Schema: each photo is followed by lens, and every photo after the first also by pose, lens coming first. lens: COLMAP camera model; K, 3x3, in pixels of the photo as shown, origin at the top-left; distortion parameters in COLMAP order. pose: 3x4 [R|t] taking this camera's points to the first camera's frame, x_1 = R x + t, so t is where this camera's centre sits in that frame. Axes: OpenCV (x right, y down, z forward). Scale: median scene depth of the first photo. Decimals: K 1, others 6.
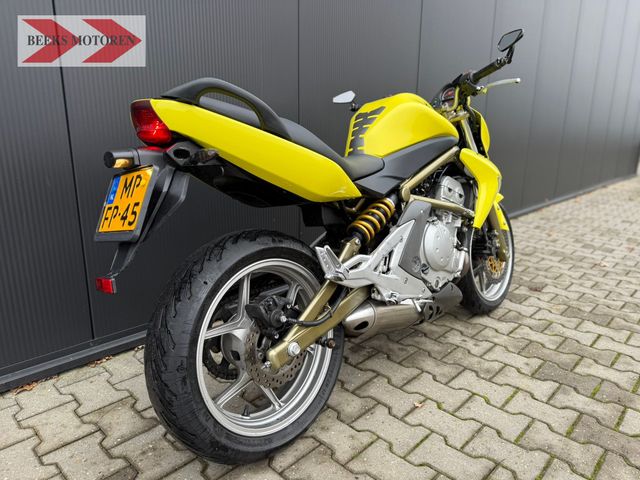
lens RADIAL K [[454.7, 0, 317.5], [0, 454.7, 239.9], [0, 0, 1]] dist [0.005587, -0.024190]
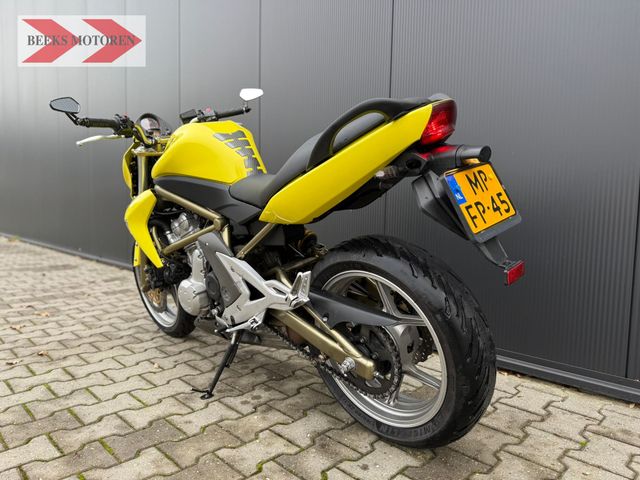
lens RADIAL K [[454.7, 0, 319.8], [0, 454.7, 239.5], [0, 0, 1]] dist [0.005587, -0.024190]
pose [[-0.020057, 0.059511, -0.998026, 1.301727], [-0.262313, 0.962944, 0.062691, -0.159701], [0.964775, 0.263052, -0.003703, 1.193620]]
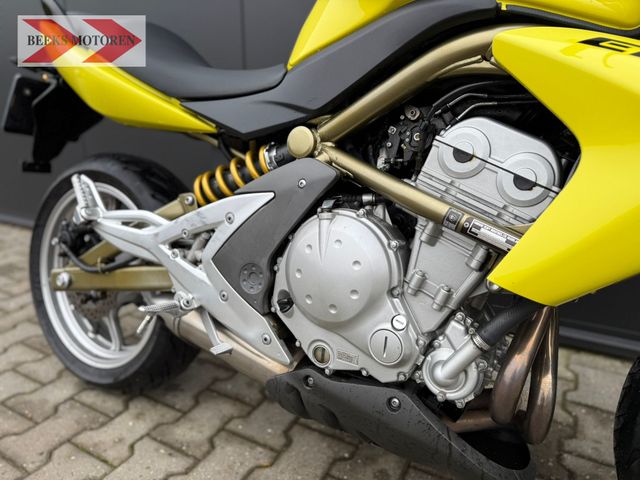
lens RADIAL K [[454.7, 0, 323.8], [0, 454.7, 242.3], [0, 0, 1]] dist [0.005587, -0.024190]
pose [[0.248926, 0.255242, -0.934284, 0.622480], [-0.240283, 0.950766, 0.195725, -0.091276], [0.938243, 0.175771, 0.298000, 0.818055]]
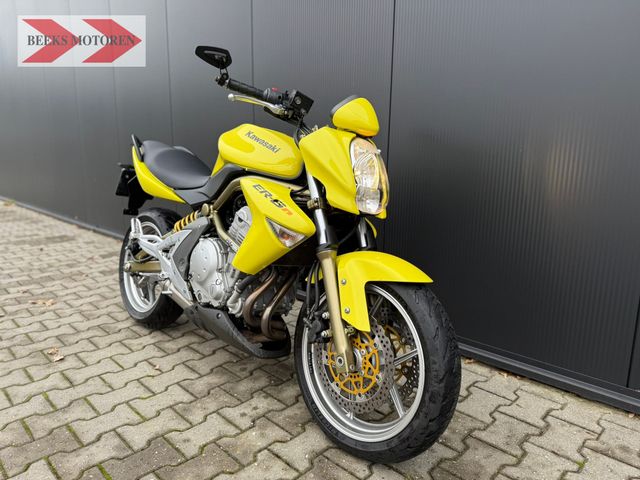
lens RADIAL K [[454.7, 0, 319.5], [0, 454.7, 236.6], [0, 0, 1]] dist [0.005587, -0.024190]
pose [[-0.020991, 0.166749, -0.985776, 1.247949], [-0.253899, 0.952779, 0.166574, -0.280888], [0.967003, 0.253784, 0.022337, 1.167524]]
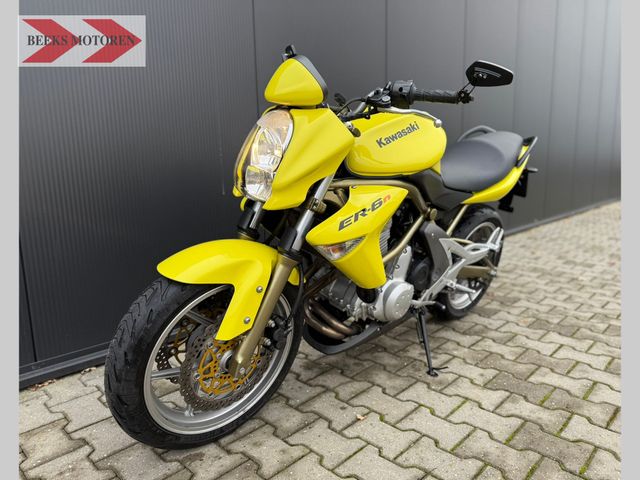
lens RADIAL K [[454.7, 0, 341.0], [0, 454.7, 237.6], [0, 0, 1]] dist [0.005587, -0.024190]
pose [[0.999463, -0.026995, 0.018582, 0.152043], [0.028325, 0.996744, -0.075496, 0.044356], [-0.016483, 0.075981, 0.996973, -0.001439]]
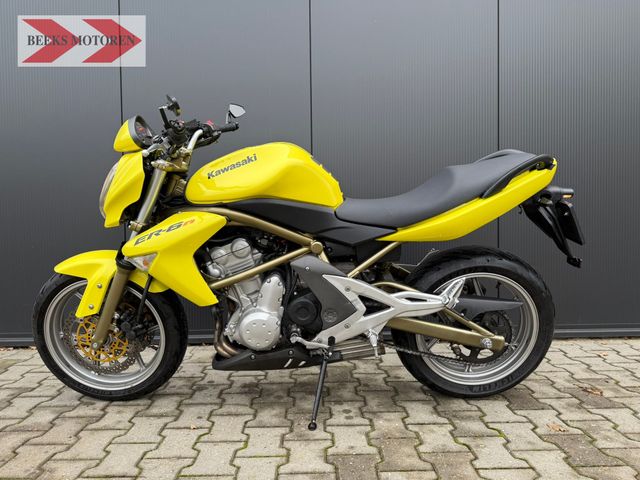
lens RADIAL K [[454.7, 0, 323.3], [0, 454.7, 243.6], [0, 0, 1]] dist [0.005587, -0.024190]
pose [[0.703444, 0.008992, -0.710694, 1.037617], [-0.152887, 0.978427, -0.138947, 0.042031], [0.694113, 0.206397, 0.689643, 0.351372]]
